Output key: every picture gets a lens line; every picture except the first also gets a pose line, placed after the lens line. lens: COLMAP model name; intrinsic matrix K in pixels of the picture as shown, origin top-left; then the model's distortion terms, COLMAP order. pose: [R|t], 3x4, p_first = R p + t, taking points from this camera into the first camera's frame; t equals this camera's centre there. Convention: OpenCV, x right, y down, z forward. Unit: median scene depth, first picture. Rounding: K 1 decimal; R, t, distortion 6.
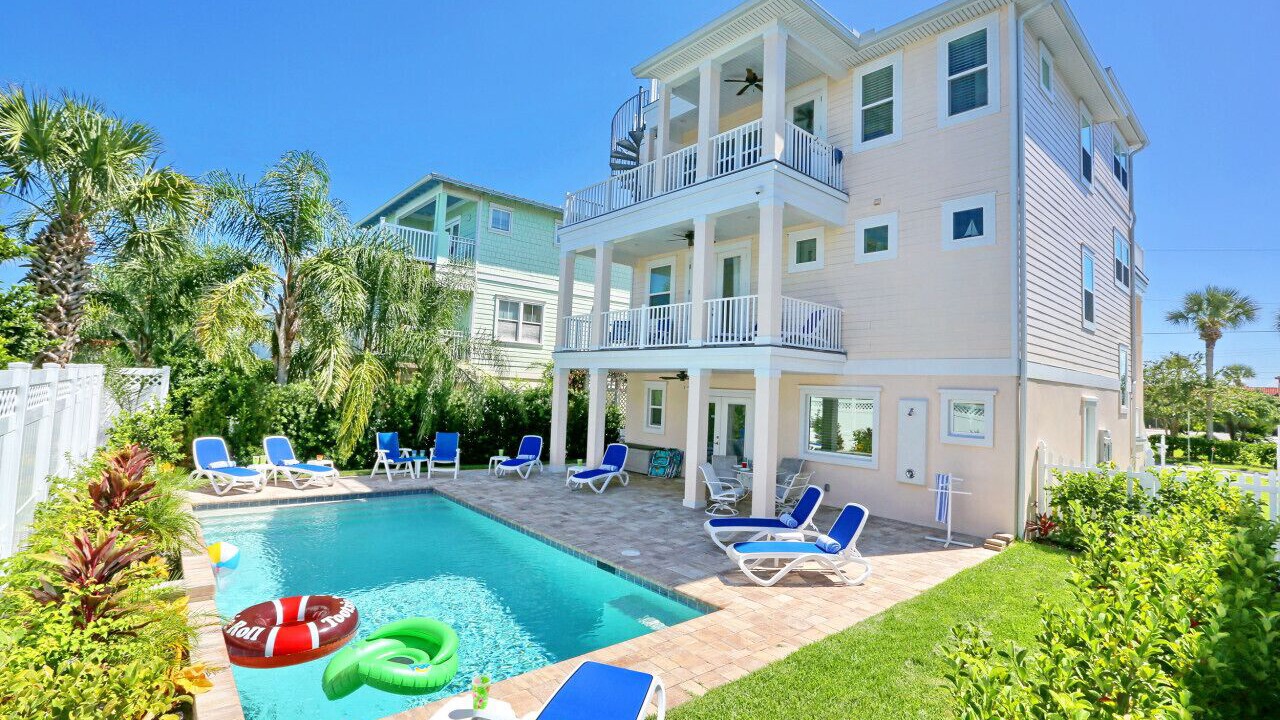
lens RADIAL K [[581.8, 0, 640.0], [0, 581.8, 360.0], [0, 0, 1]] dist [-0.061396, 0.025882]
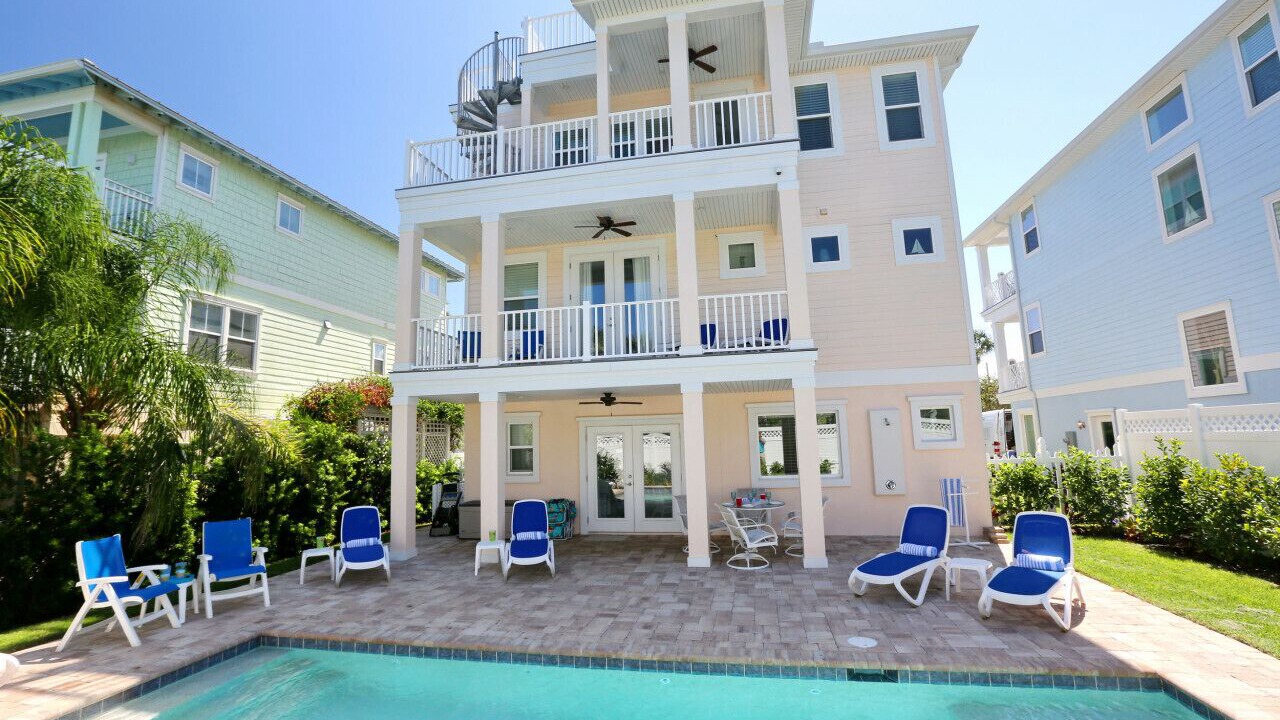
lens RADIAL K [[581.8, 0, 640.0], [0, 581.8, 360.0], [0, 0, 1]] dist [-0.061396, 0.025882]
pose [[0.790226, 0.013949, 0.612657, -0.364454], [0.033438, 0.997270, -0.065836, 0.026872], [-0.611902, 0.072511, 0.787602, 0.361447]]
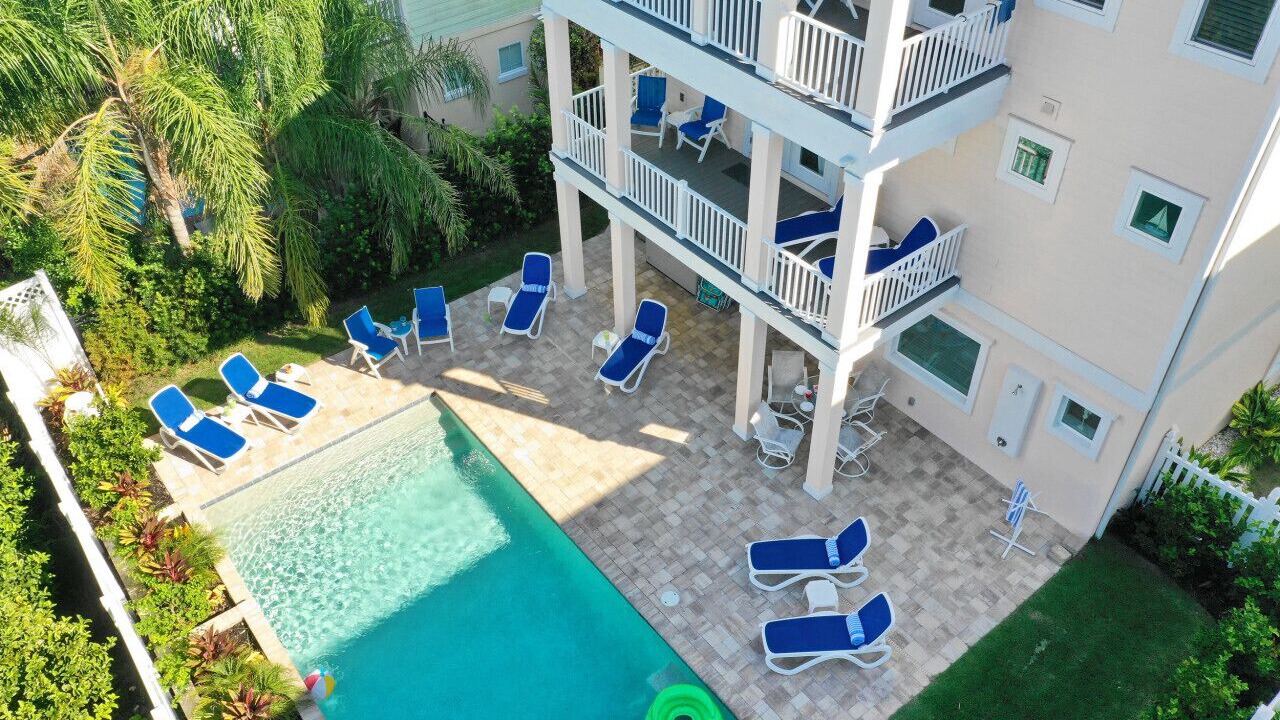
lens RADIAL K [[1010.2, 0, 640.0], [0, 1010.2, 360.0], [0, 0, 1]] dist [0.041231, -0.001753]
pose [[0.997291, -0.011380, -0.072675, 0.039481], [0.058915, 0.715148, 0.696486, -0.734288], [0.044047, -0.698880, 0.713881, -0.004025]]
